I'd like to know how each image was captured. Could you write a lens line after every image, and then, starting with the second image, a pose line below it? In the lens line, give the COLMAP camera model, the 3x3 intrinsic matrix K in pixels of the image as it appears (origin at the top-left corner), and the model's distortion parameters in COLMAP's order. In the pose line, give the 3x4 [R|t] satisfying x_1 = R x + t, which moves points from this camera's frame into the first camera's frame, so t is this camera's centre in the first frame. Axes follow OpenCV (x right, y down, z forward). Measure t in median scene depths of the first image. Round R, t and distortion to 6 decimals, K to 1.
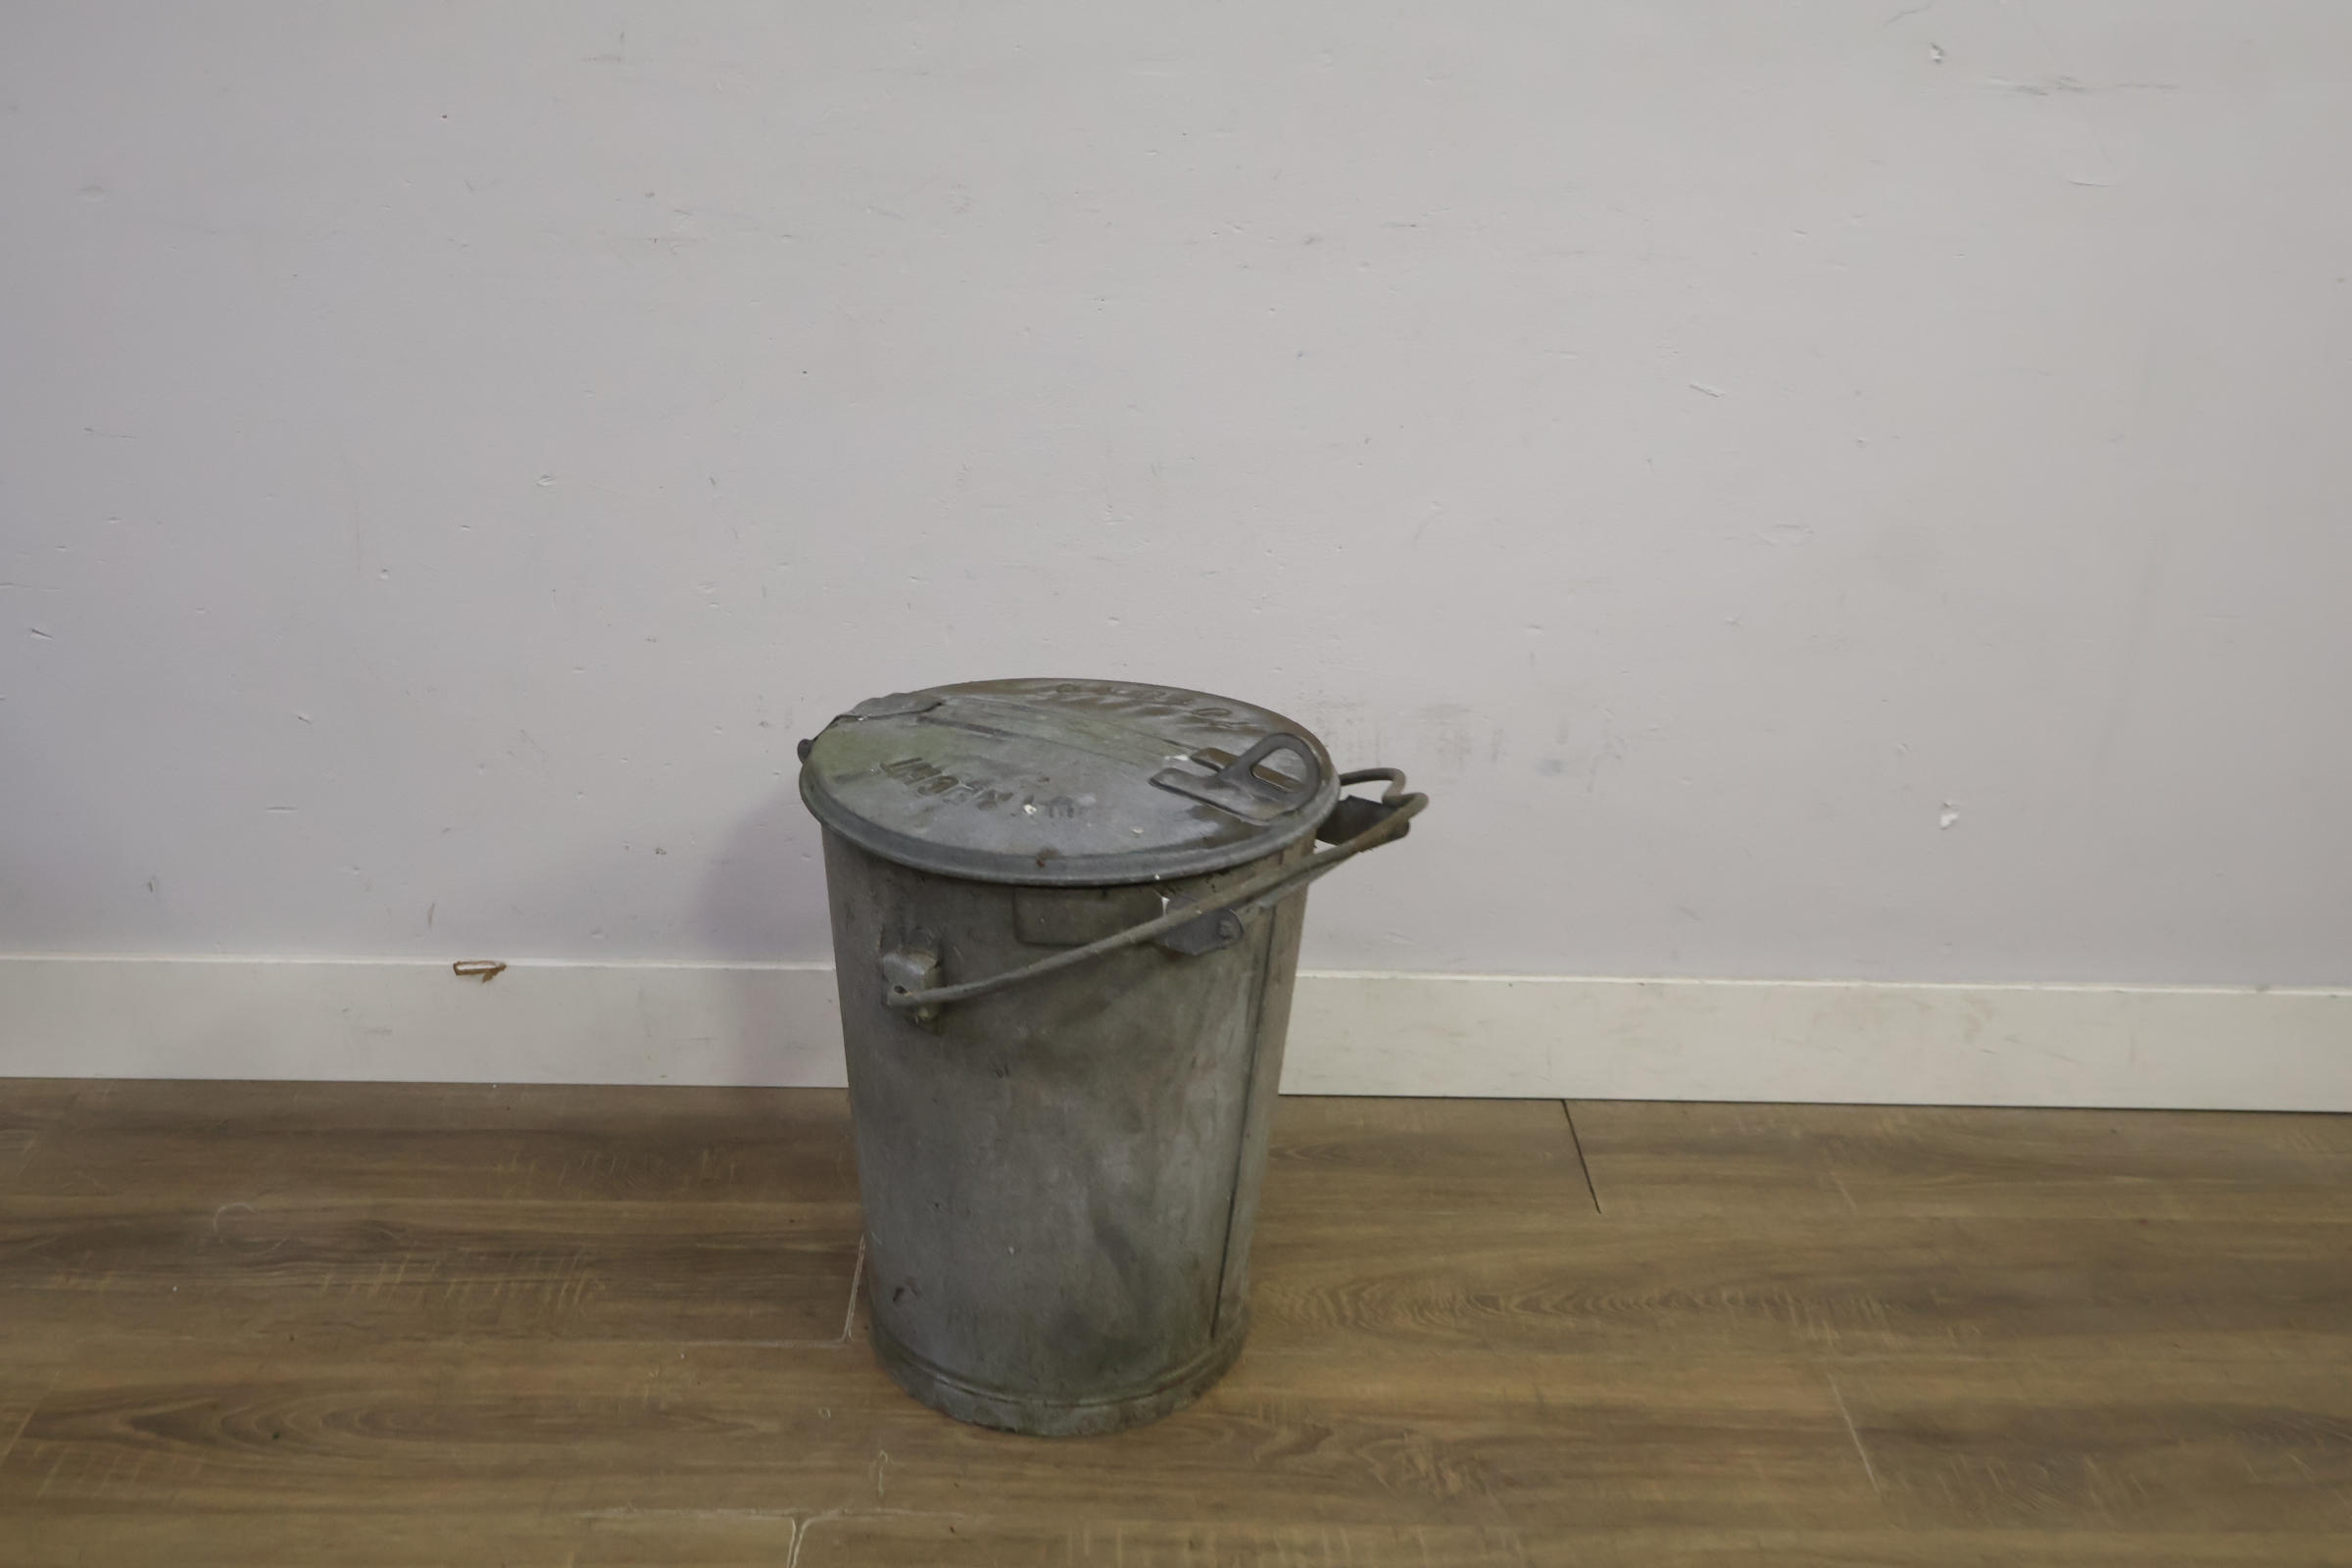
lens RADIAL K [[2574.8, 0, 1175.1], [0, 2574.8, 793.5], [0, 0, 1]] dist [-0.006126, 0.000000]
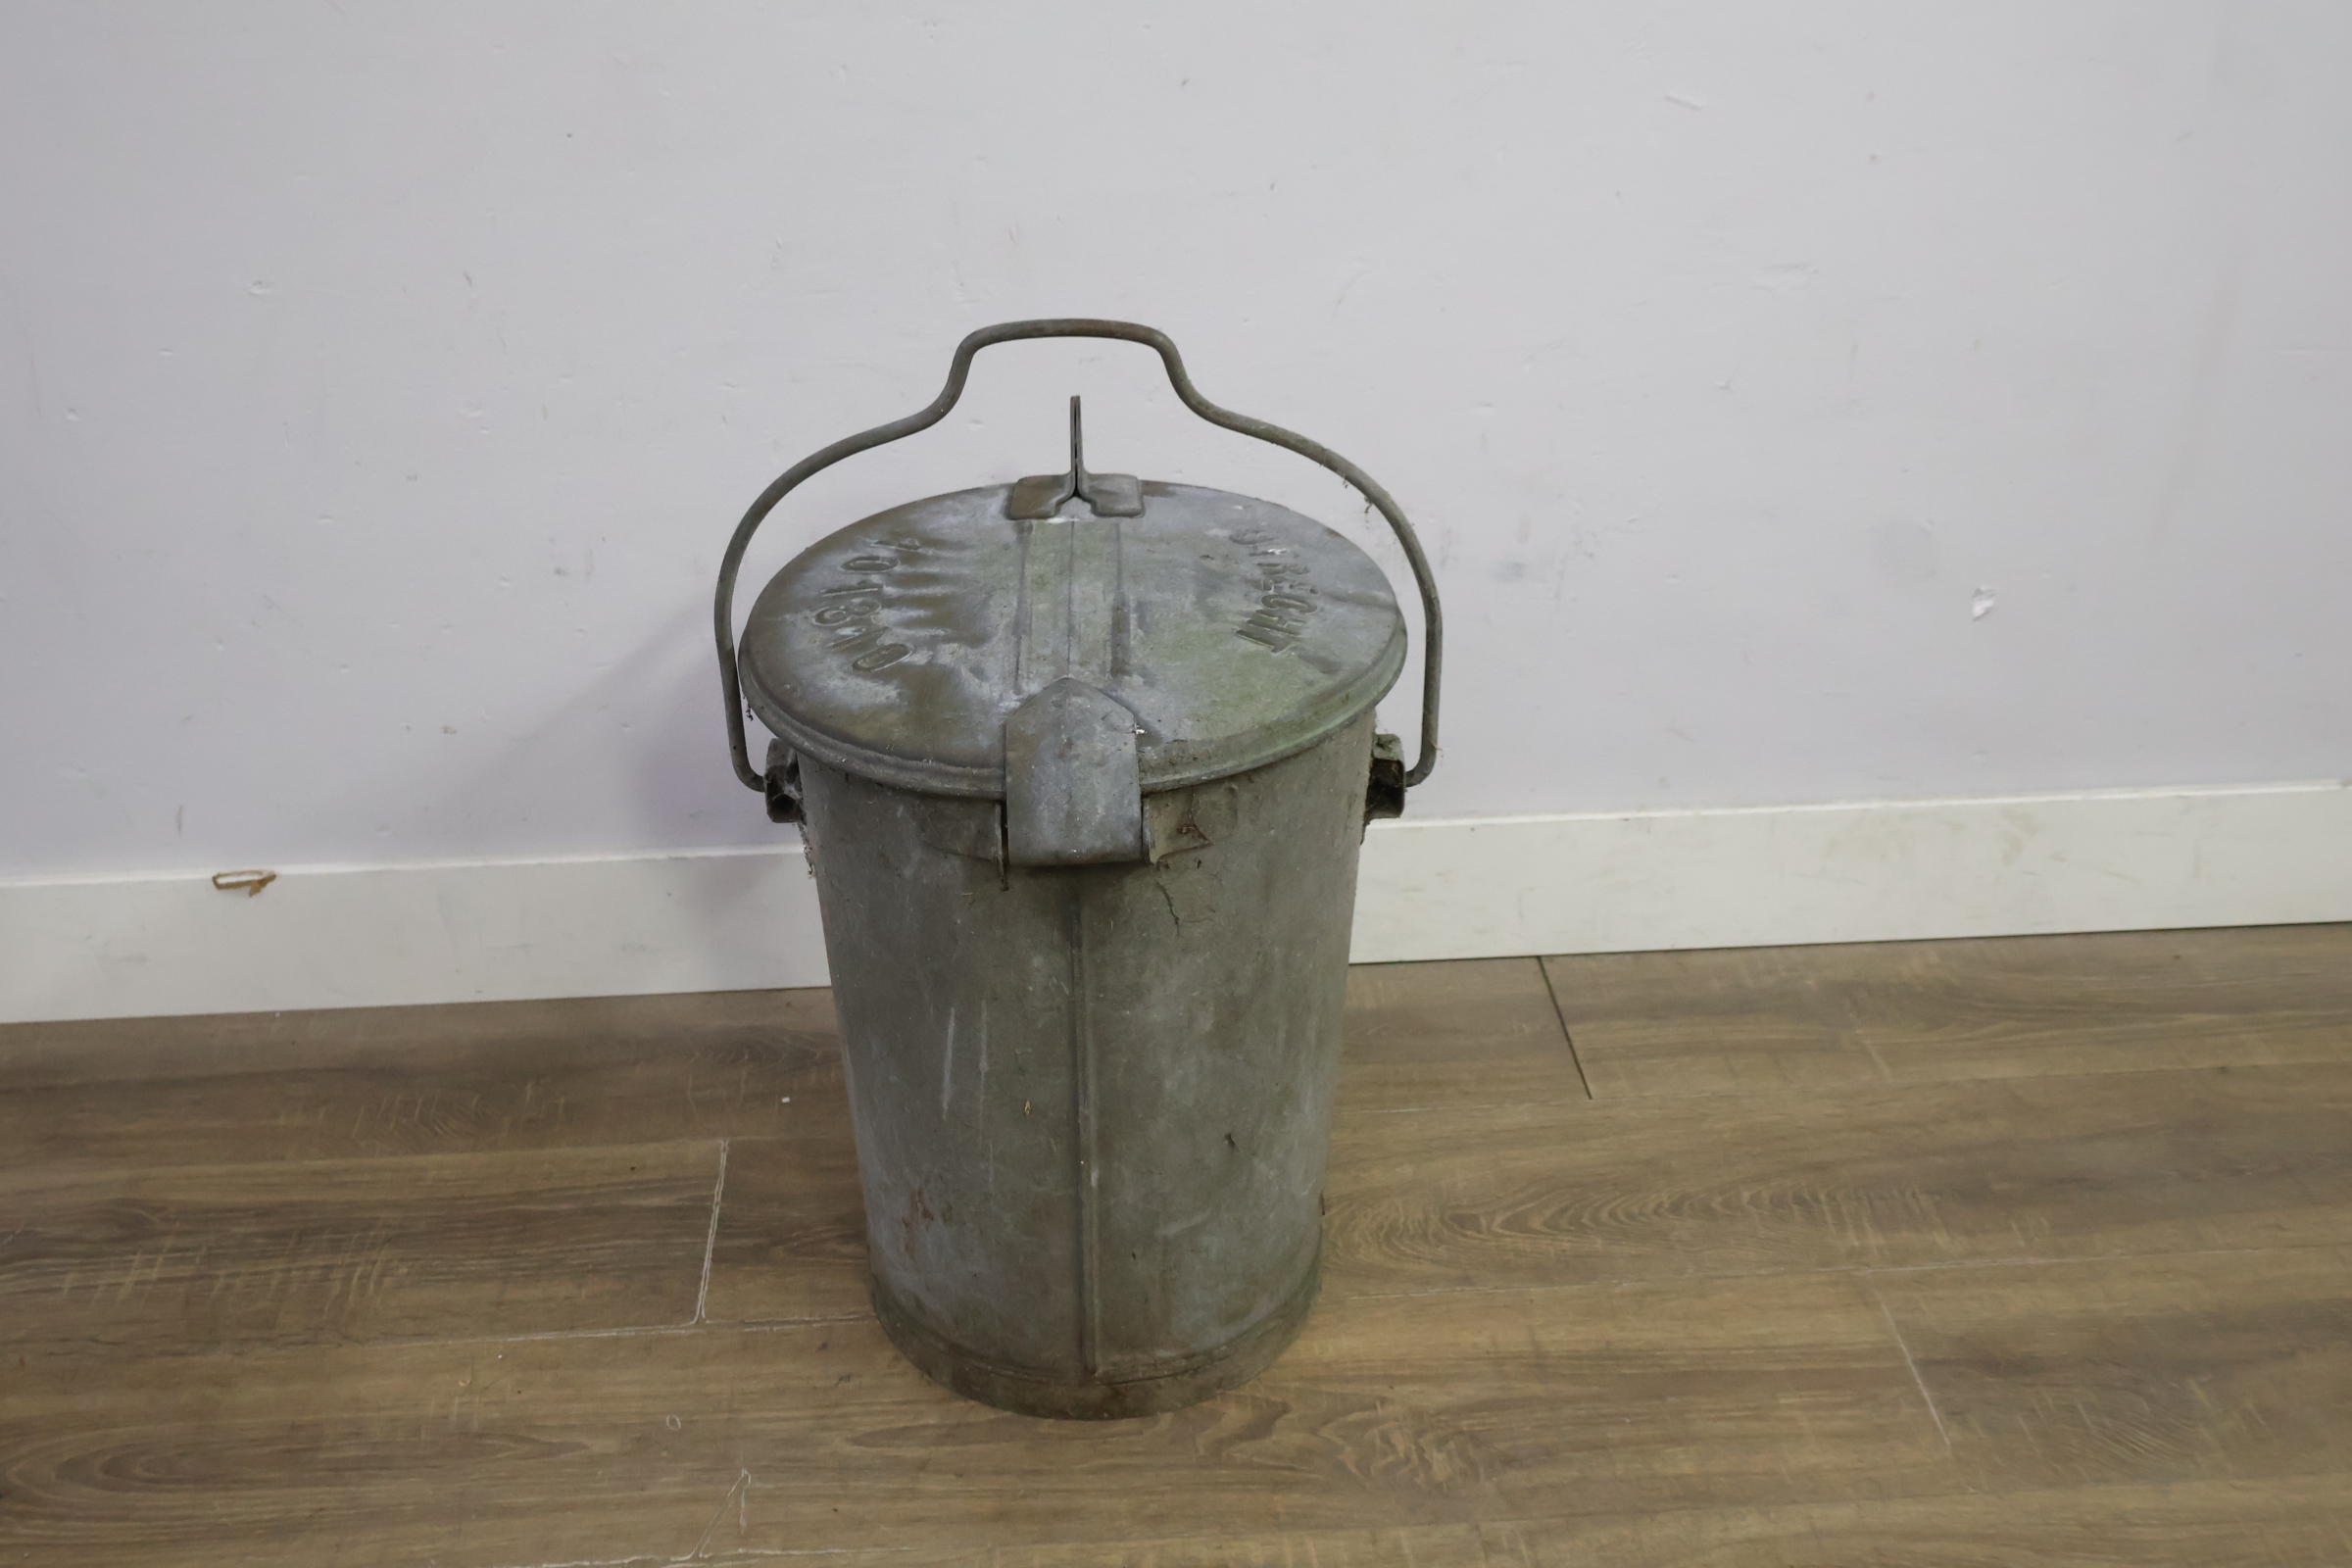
lens RADIAL K [[2574.8, 0, 1168.8], [0, 2574.8, 785.9], [0, 0, 1]] dist [-0.006126, 0.000000]
pose [[0.998176, -0.055492, 0.023763, 0.012745], [0.052999, 0.994056, 0.095104, -0.029233], [-0.028900, -0.093671, 0.995184, 0.183242]]
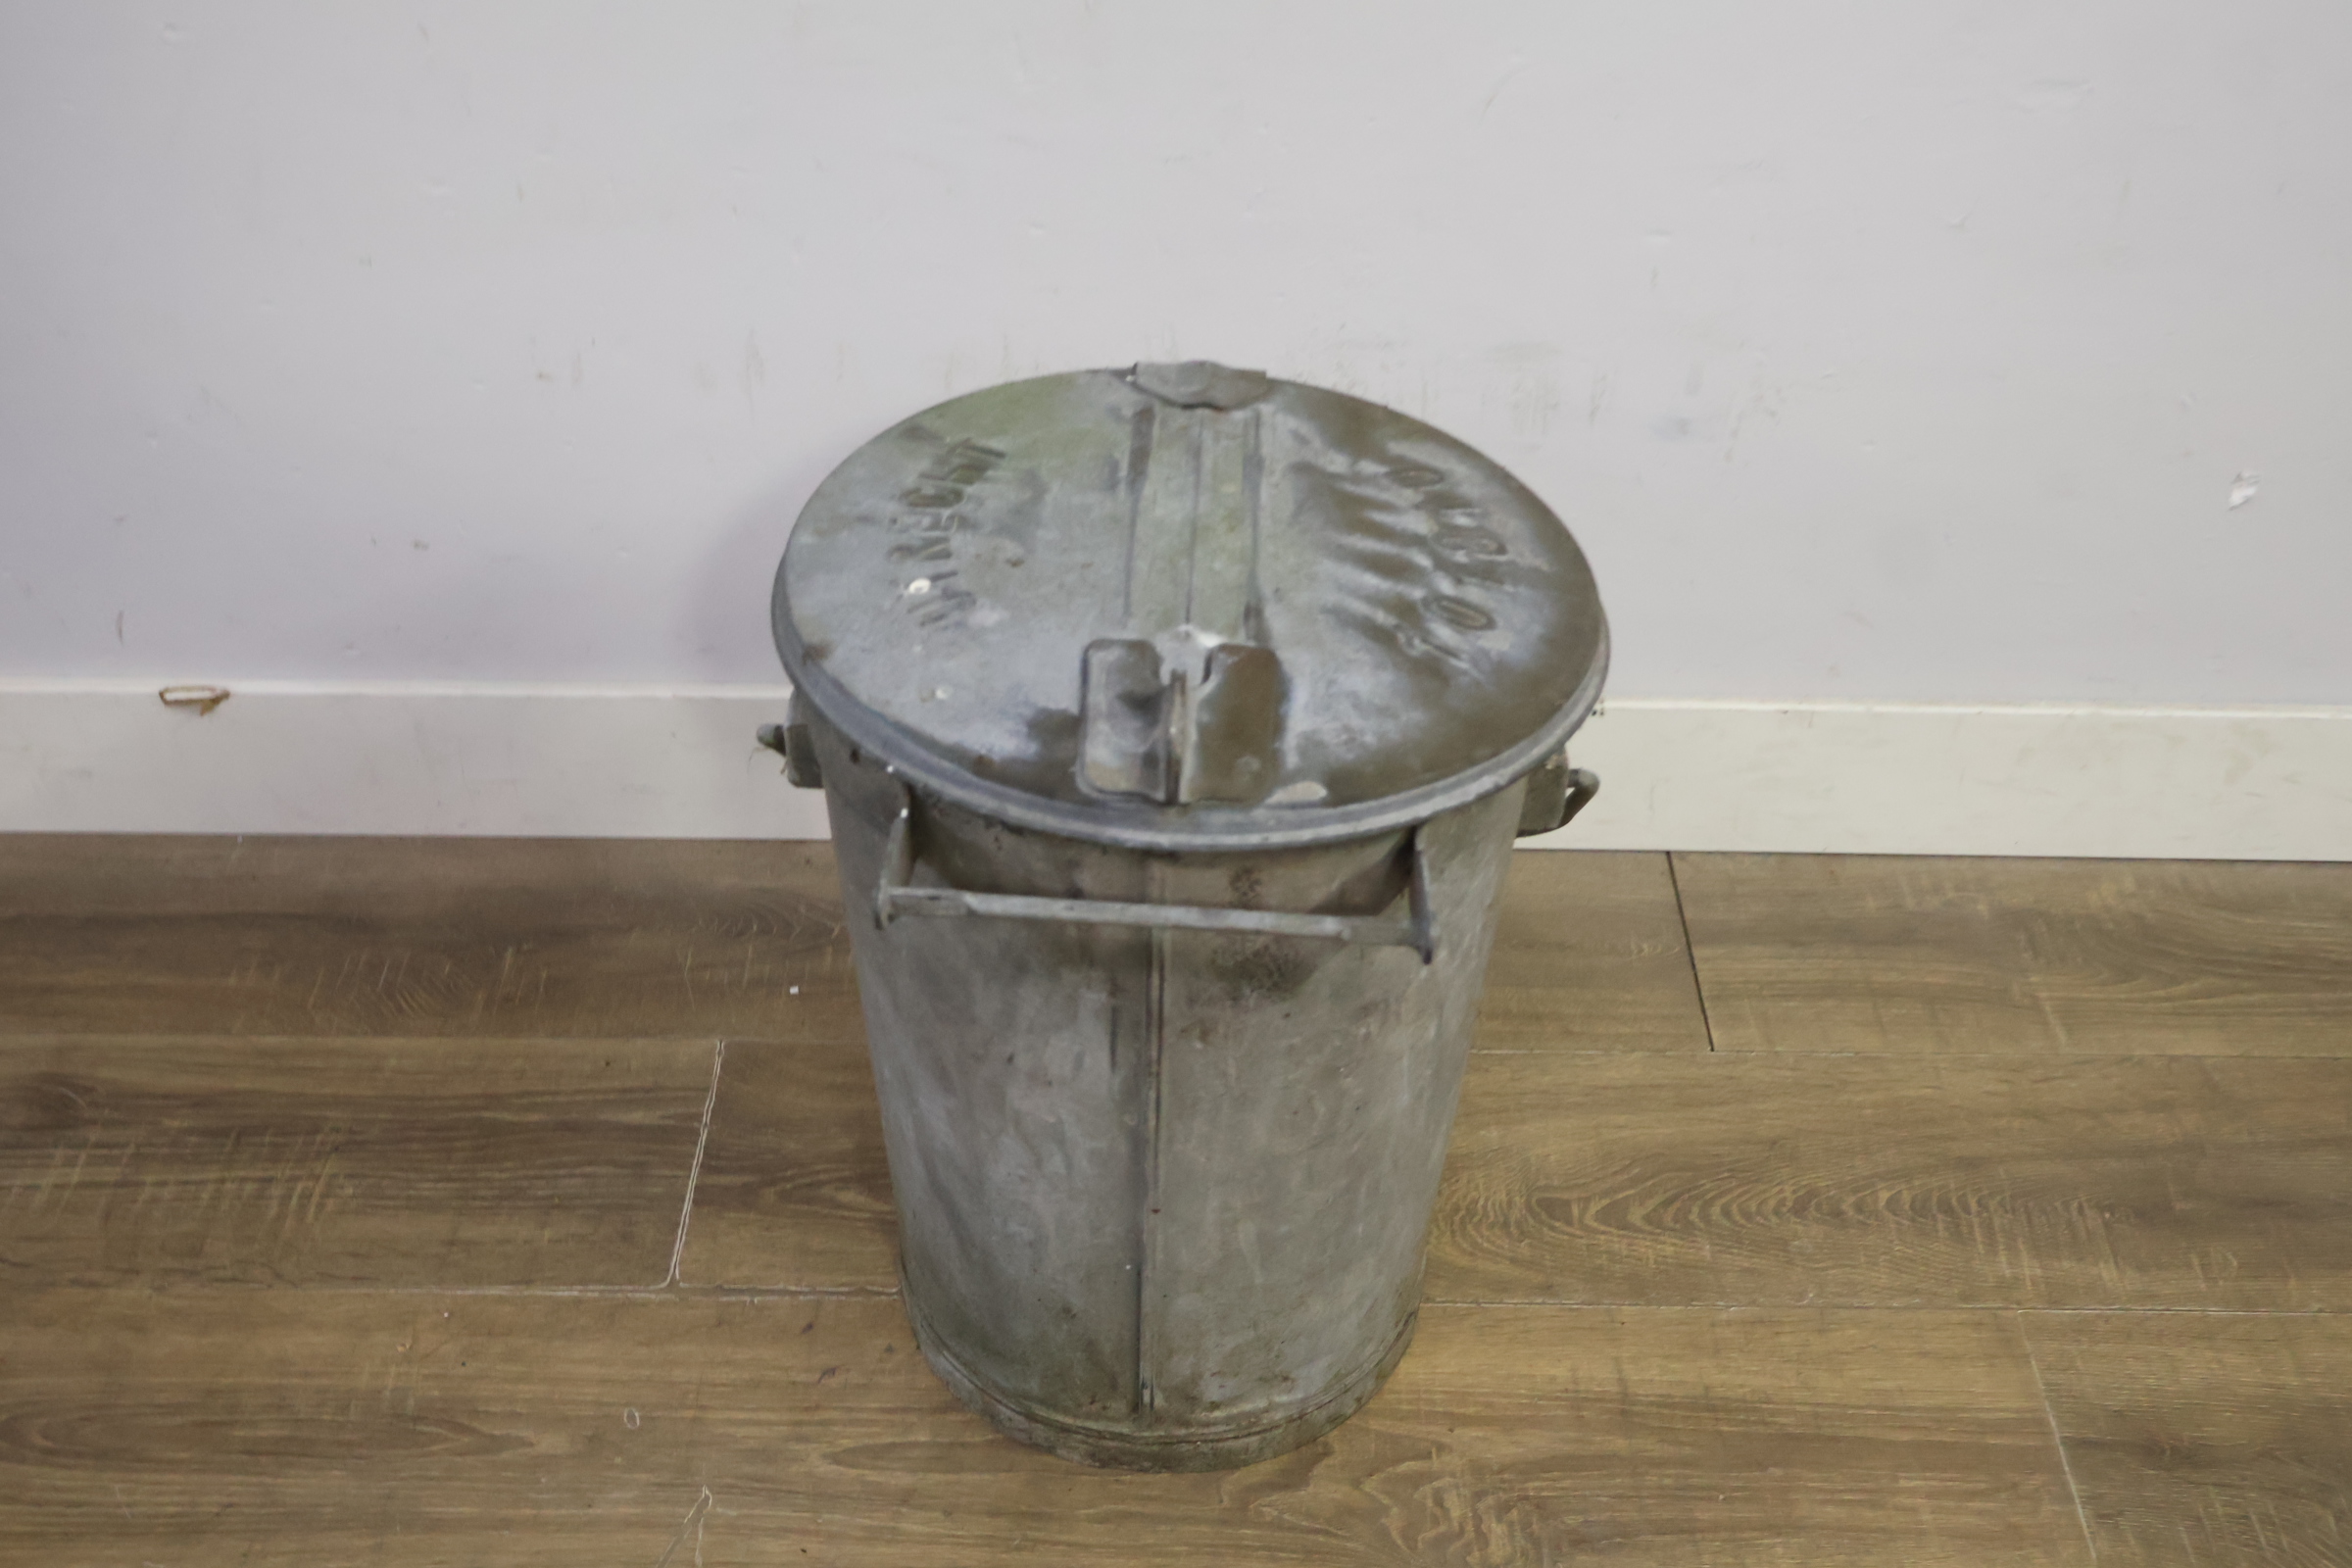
lens RADIAL K [[2574.8, 0, 1169.5], [0, 2574.8, 791.1], [0, 0, 1]] dist [-0.006126, 0.000000]
pose [[0.999480, 0.002204, -0.032183, 0.035801], [0.006661, 0.962056, 0.272770, -0.117854], [0.031563, -0.272843, 0.961541, 0.332198]]
